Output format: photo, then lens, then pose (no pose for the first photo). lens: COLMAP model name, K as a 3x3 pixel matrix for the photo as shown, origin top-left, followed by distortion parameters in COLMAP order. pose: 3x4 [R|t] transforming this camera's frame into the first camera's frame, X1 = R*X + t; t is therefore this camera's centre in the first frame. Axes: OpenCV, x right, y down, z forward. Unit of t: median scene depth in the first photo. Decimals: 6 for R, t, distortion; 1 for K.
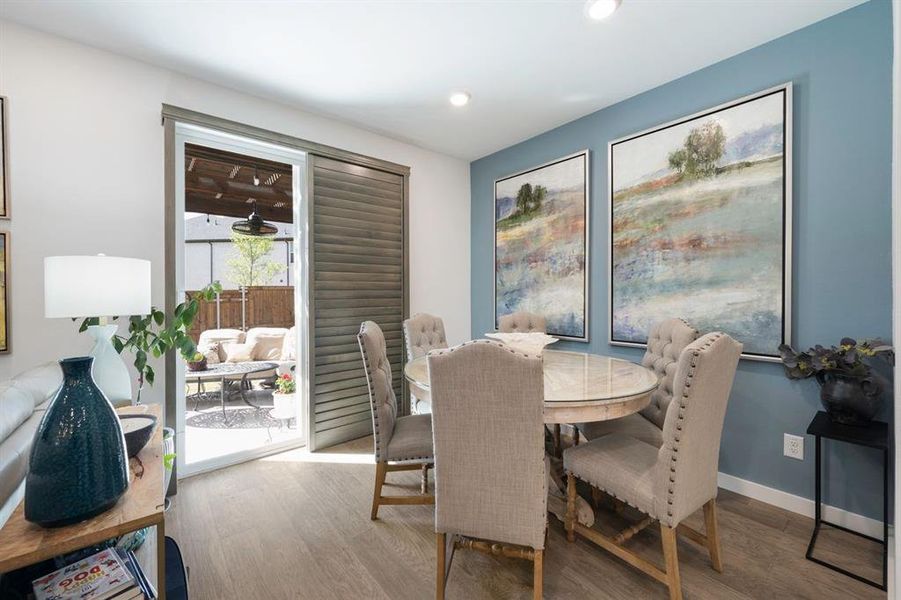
lens RADIAL K [[362.9, 0, 467.1], [0, 362.9, 297.5], [0, 0, 1]] dist [-0.003118, -0.000320]
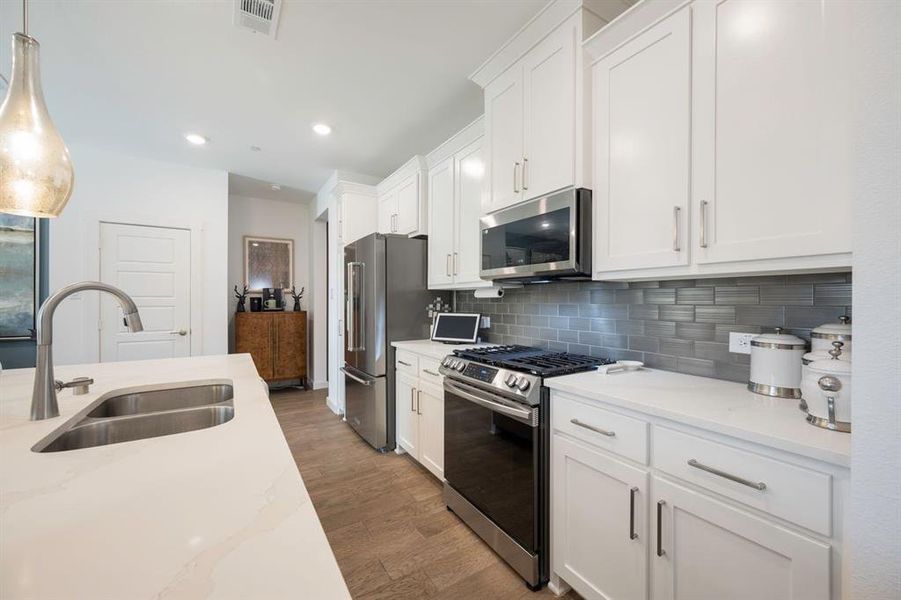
lens RADIAL K [[349.8, 0, 444.1], [0, 349.8, 302.0], [0, 0, 1]] dist [-0.003048, -0.000034]
pose [[0.169202, 0.006455, 0.985560, -0.413939], [0.012933, 0.999878, -0.008769, 0.020182], [-0.985497, 0.014230, 0.169097, -1.045202]]
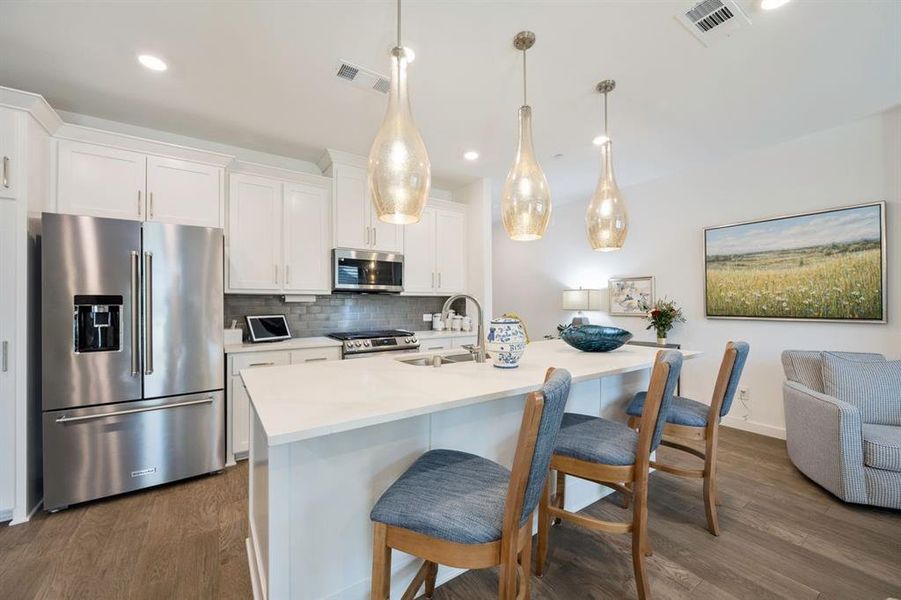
lens RADIAL K [[349.8, 0, 454.9], [0, 349.8, 301.7], [0, 0, 1]] dist [-0.003048, -0.000034]
pose [[-0.992155, 0.012980, 0.124338, -0.170393], [0.013931, 0.999880, 0.006789, 0.000390], [-0.124235, 0.008468, -0.992217, 0.123254]]
